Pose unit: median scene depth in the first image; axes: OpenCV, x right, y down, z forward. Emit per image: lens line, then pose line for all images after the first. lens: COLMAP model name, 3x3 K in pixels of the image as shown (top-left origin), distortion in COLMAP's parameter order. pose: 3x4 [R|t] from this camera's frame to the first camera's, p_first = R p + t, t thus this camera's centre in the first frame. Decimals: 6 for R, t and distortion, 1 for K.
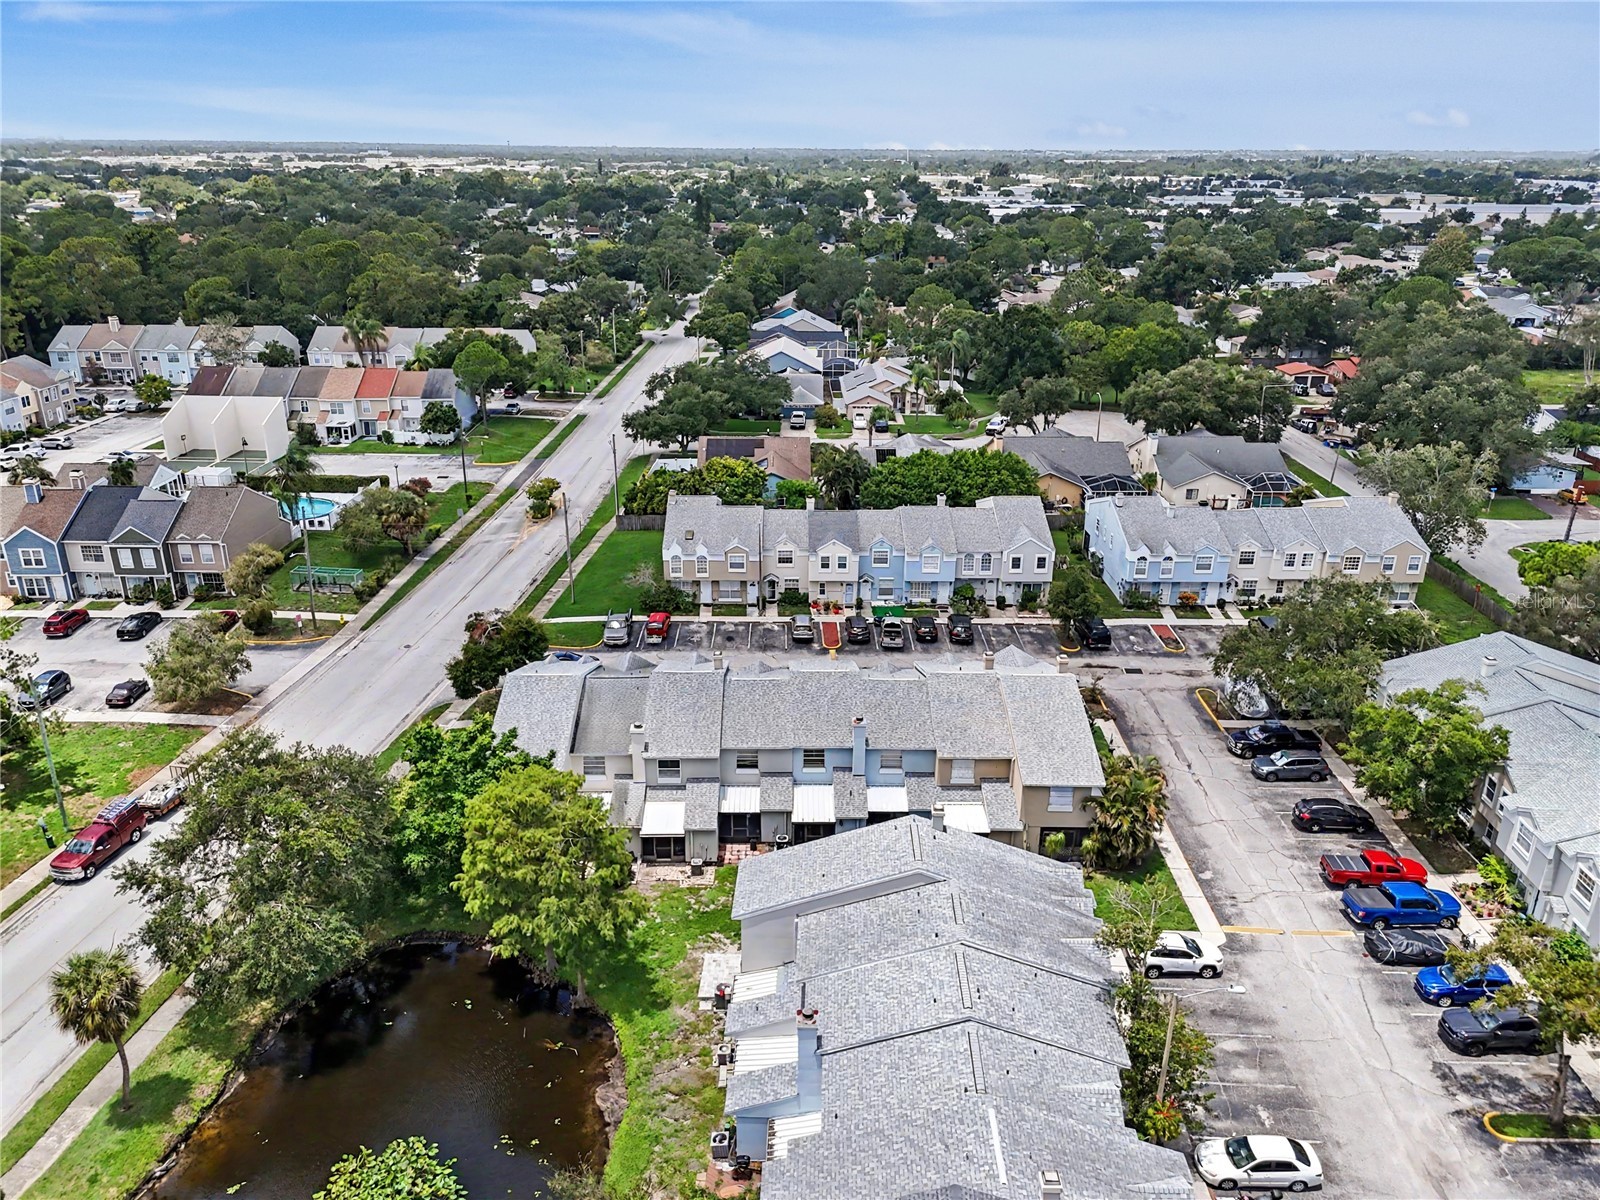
lens RADIAL K [[1179.1, 0, 800.3], [0, 1179.1, 600.5], [0, 0, 1]] dist [0.045682, -0.039900]
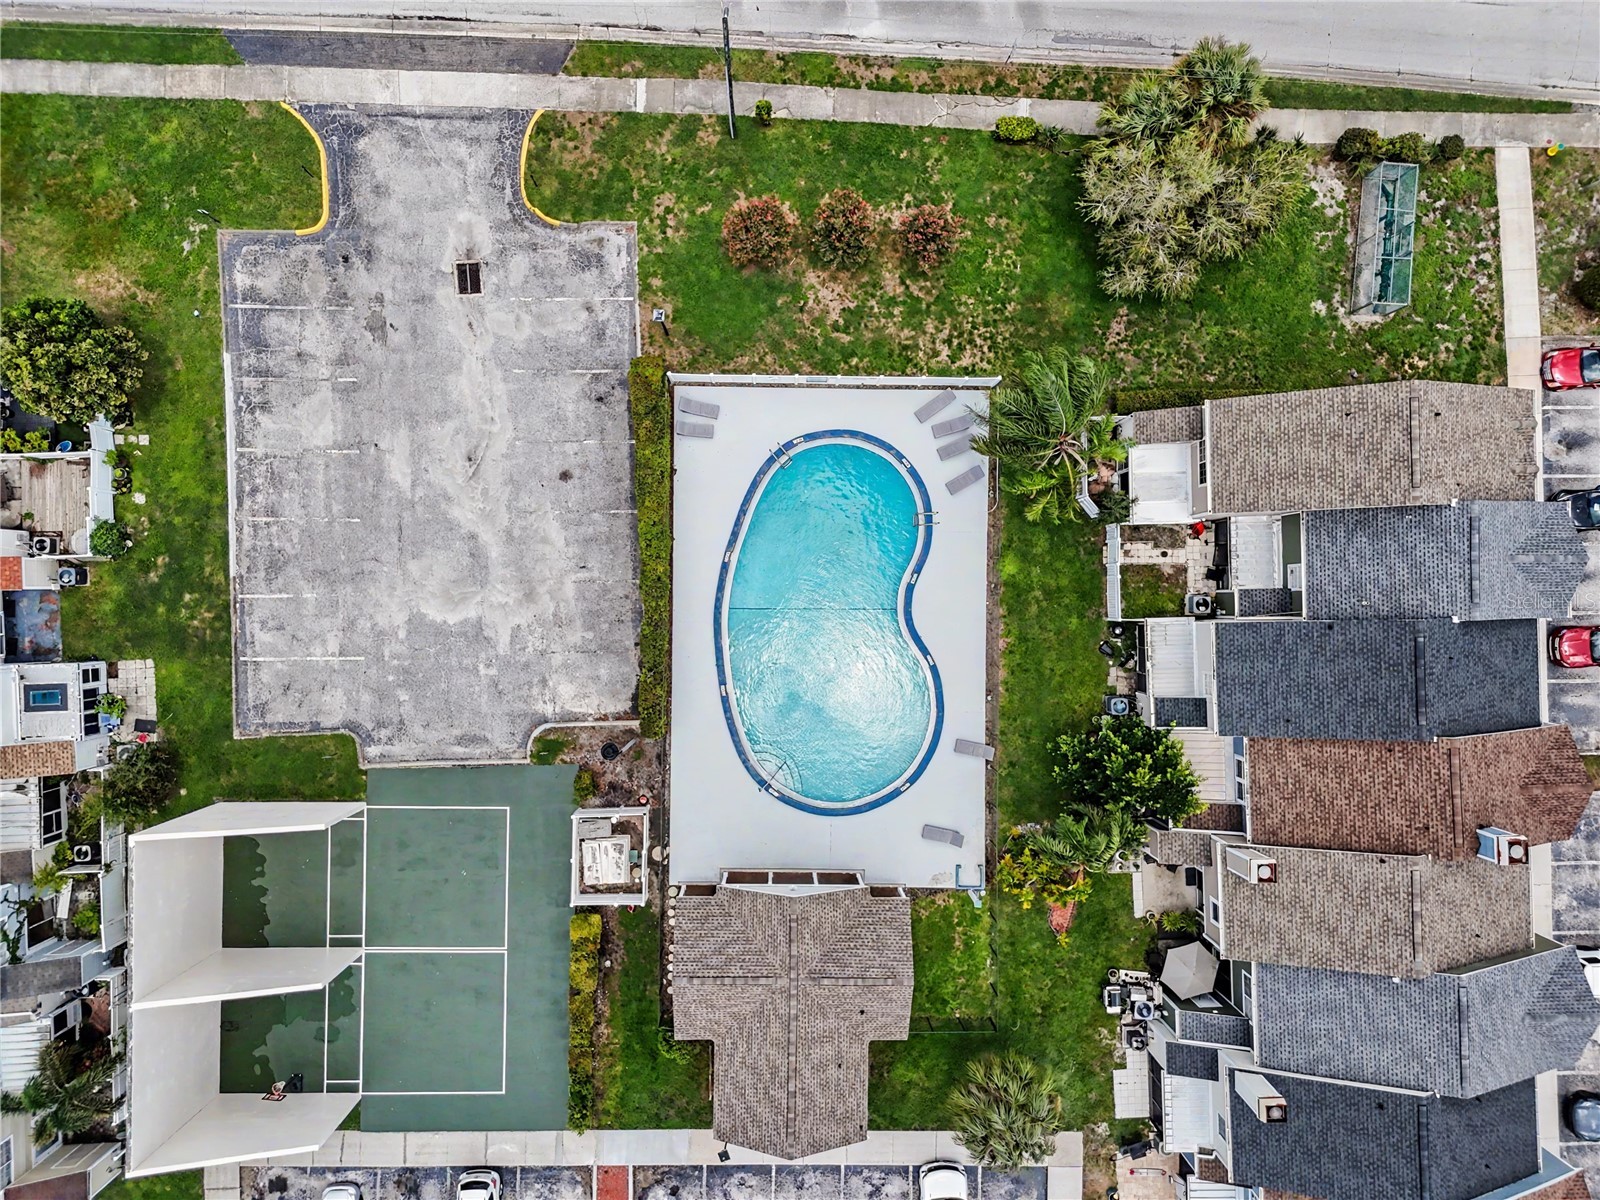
lens RADIAL K [[1179.1, 0, 800.9], [0, 1179.1, 599.6], [0, 0, 1]] dist [0.045682, -0.039900]
pose [[0.002161, -0.999883, -0.015135, -0.355046], [0.336903, -0.013522, 0.941442, -0.368924], [-0.941537, -0.007133, 0.336834, 0.713577]]
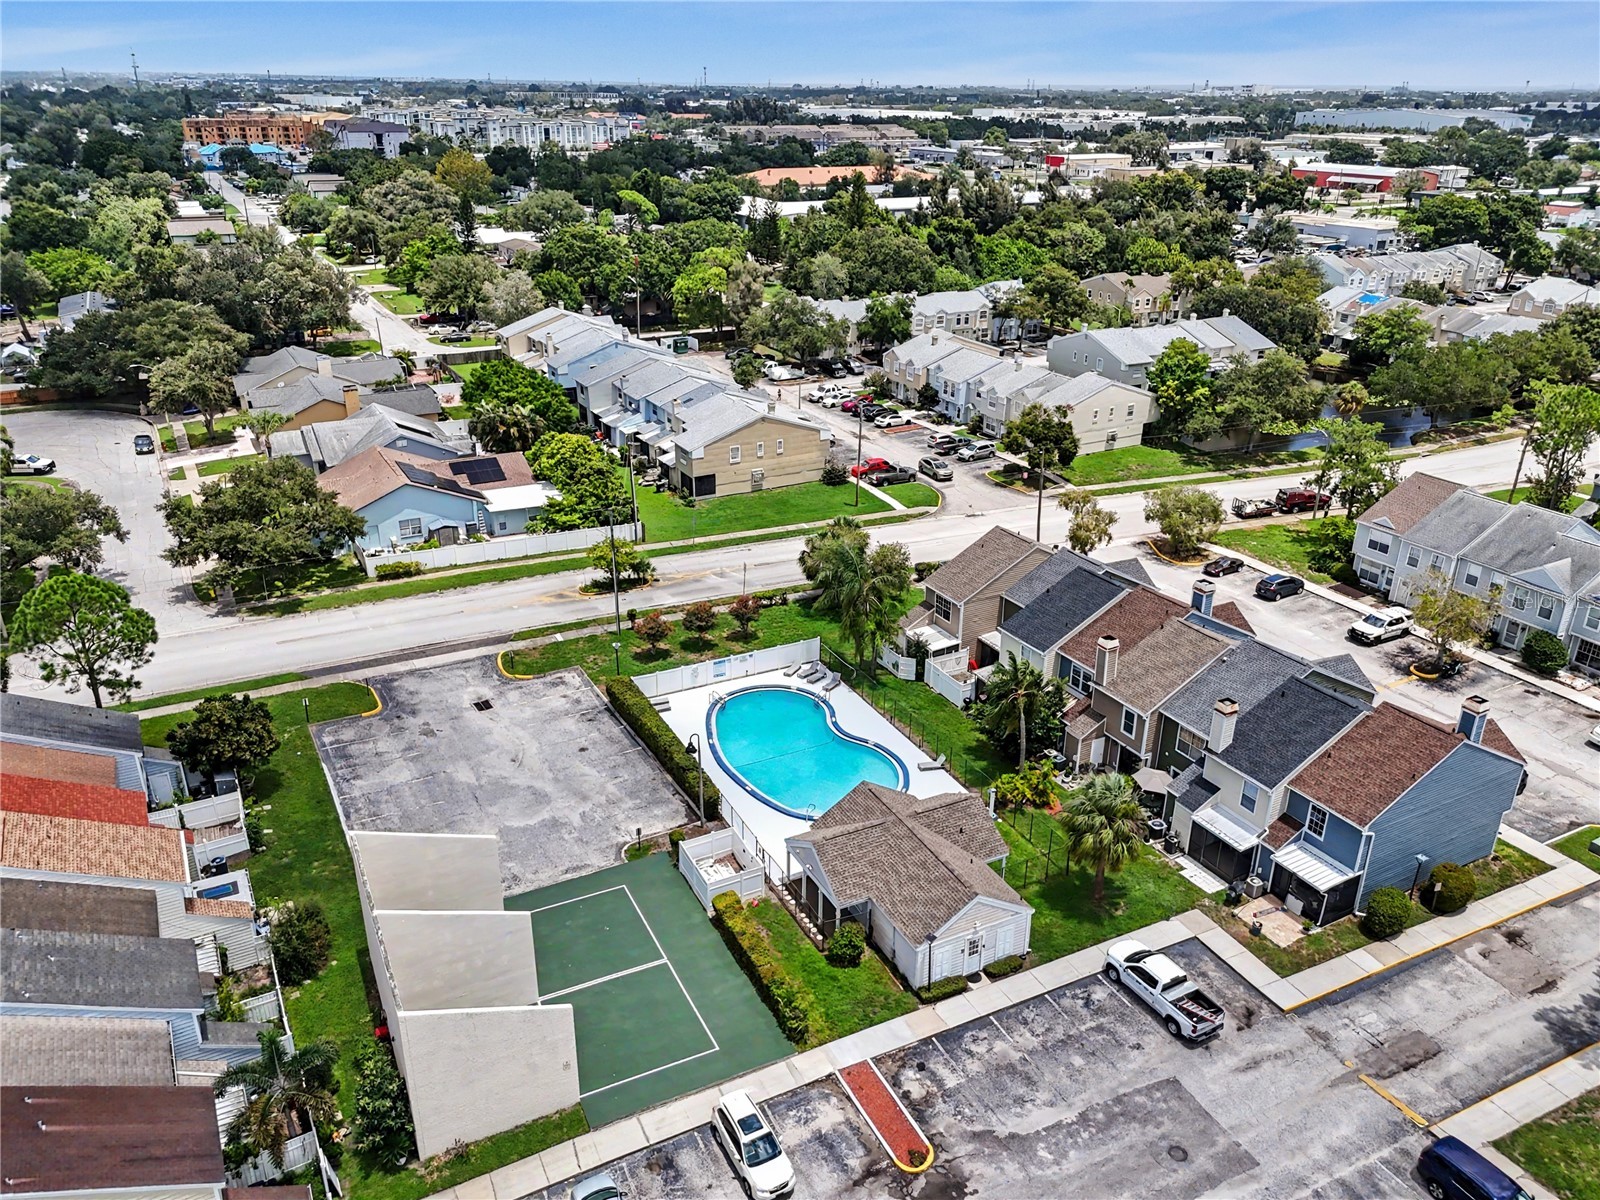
lens RADIAL K [[1179.1, 0, 800.3], [0, 1179.1, 597.1], [0, 0, 1]] dist [0.045682, -0.039900]
pose [[-0.455409, -0.366118, 0.811517, -0.714438], [0.303345, 0.793171, 0.528073, -0.349533], [-0.837009, 0.486659, -0.250157, 0.898597]]
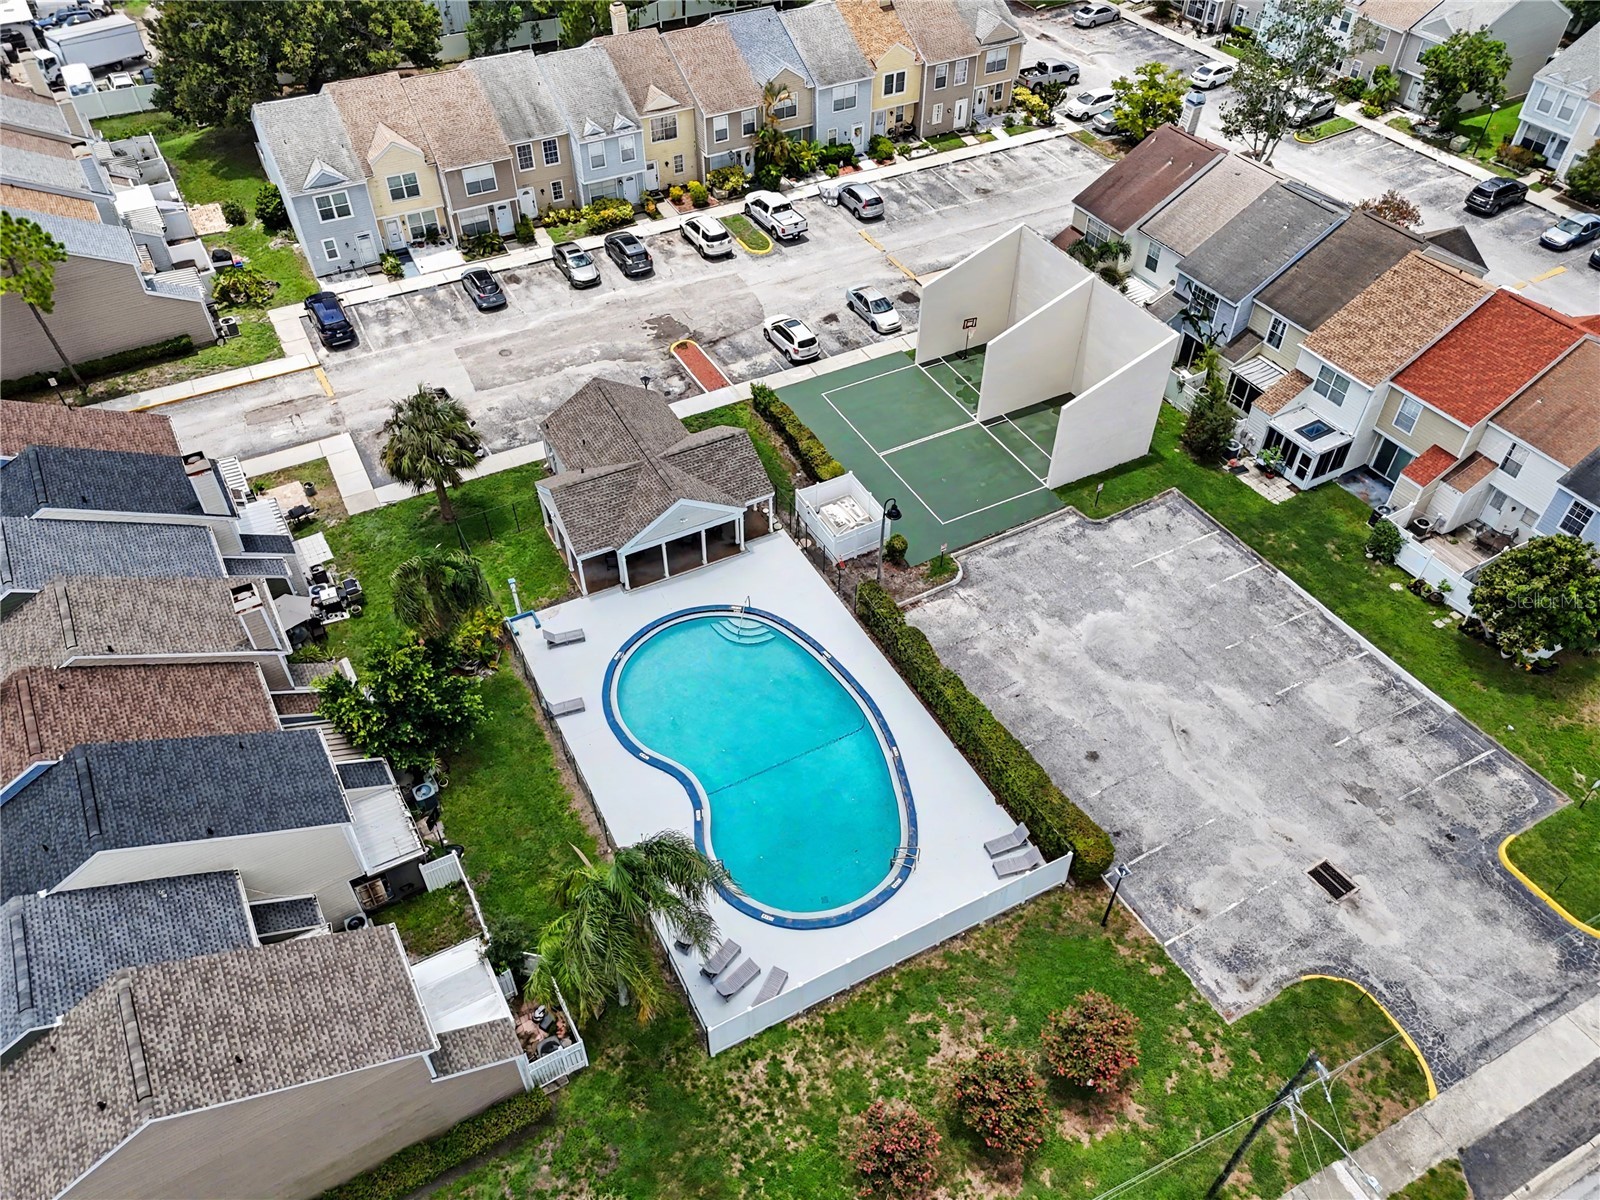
lens RADIAL K [[1179.1, 0, 795.7], [0, 1179.1, 600.5], [0, 0, 1]] dist [0.045682, -0.039900]
pose [[0.471849, 0.612283, -0.634404, -0.197242], [-0.309924, 0.788804, 0.530788, -0.251345], [0.825413, -0.053835, 0.561957, 0.657467]]
